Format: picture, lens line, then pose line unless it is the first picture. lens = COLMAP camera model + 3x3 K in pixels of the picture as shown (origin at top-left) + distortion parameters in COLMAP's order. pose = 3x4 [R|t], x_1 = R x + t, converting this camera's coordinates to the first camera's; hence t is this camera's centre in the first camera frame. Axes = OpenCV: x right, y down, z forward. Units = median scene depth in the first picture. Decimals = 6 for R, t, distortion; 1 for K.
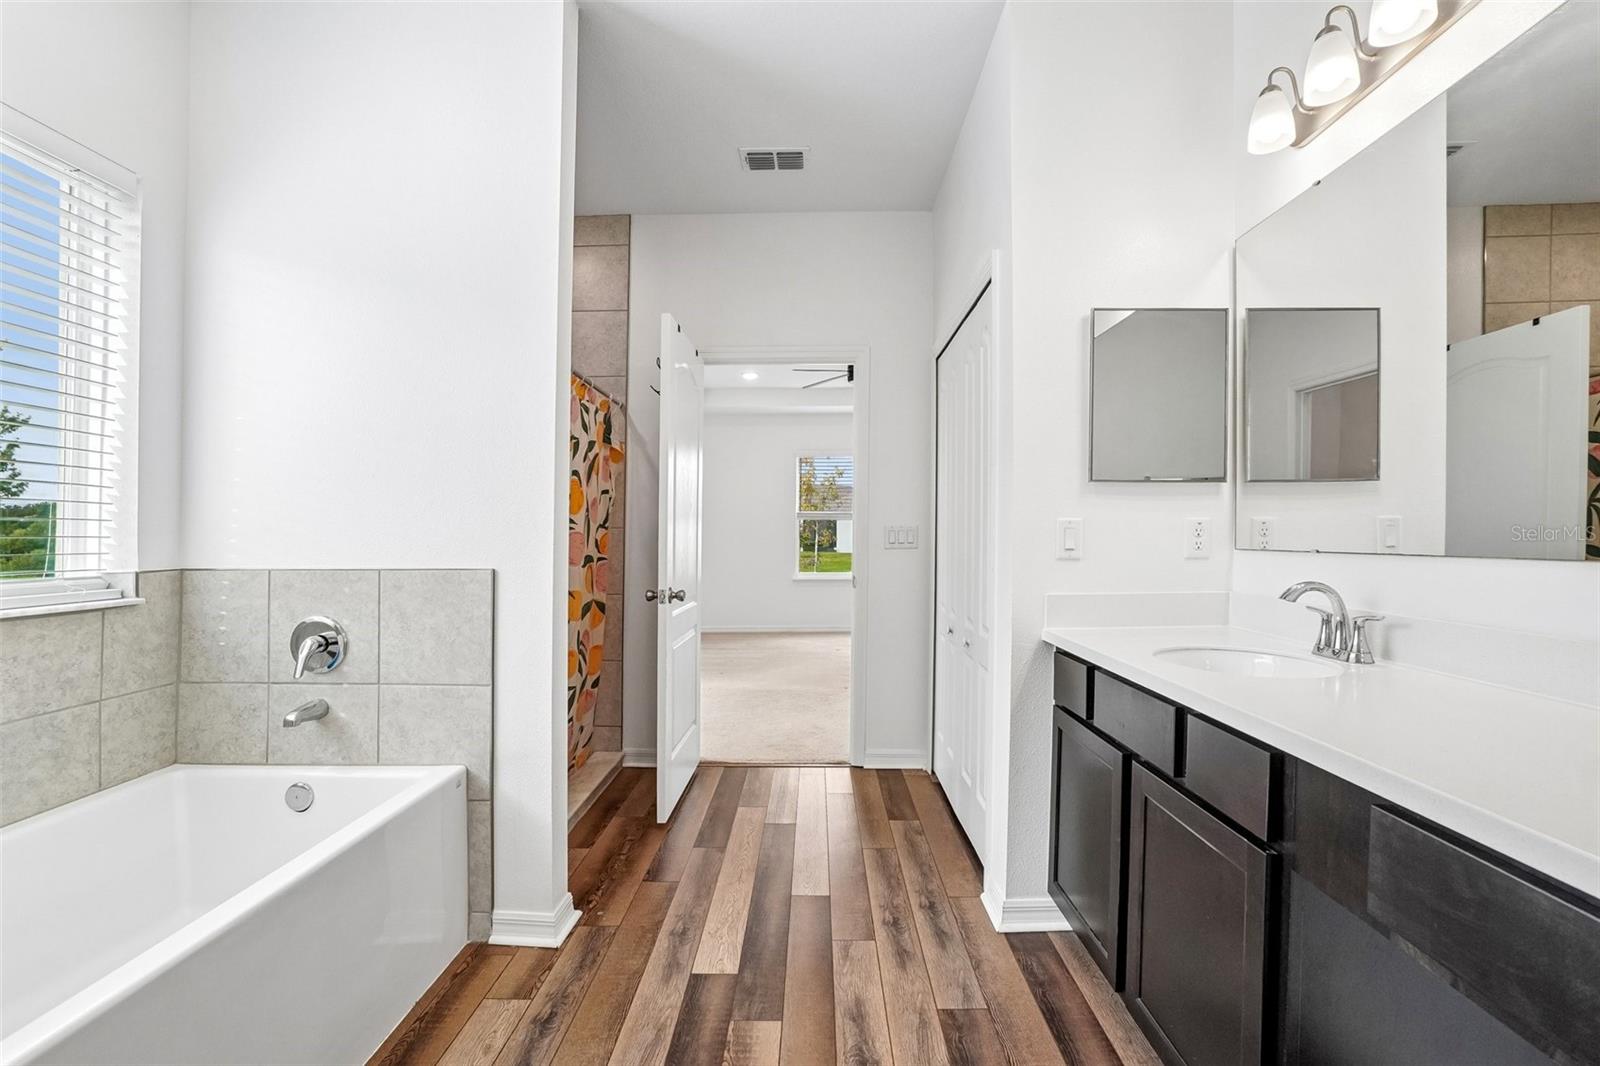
lens RADIAL K [[725.0, 0, 803.8], [0, 725.0, 544.8], [0, 0, 1]] dist [-0.056786, 0.019368]
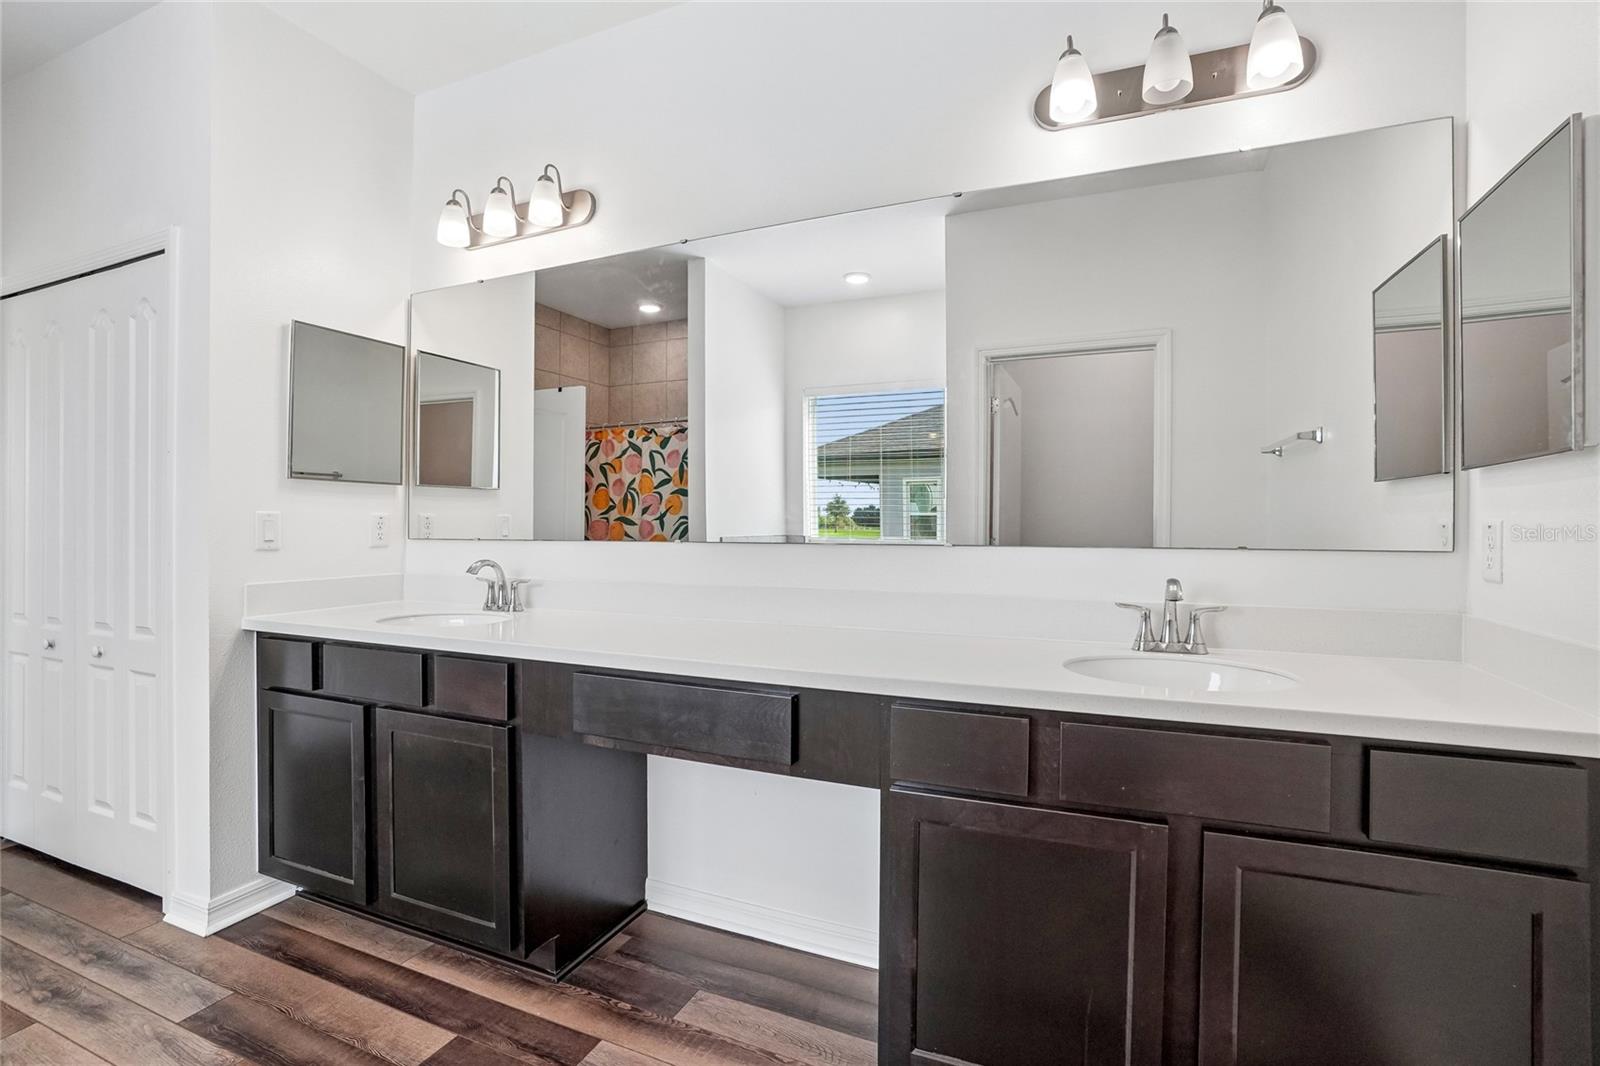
lens RADIAL K [[725.0, 0, 803.8], [0, 725.0, 544.8], [0, 0, 1]] dist [-0.056786, 0.019368]
pose [[0.372447, -0.019265, 0.927854, -0.330991], [0.009703, 0.999811, 0.016864, 0.002615], [-0.928003, 0.002722, 0.372563, -0.125875]]
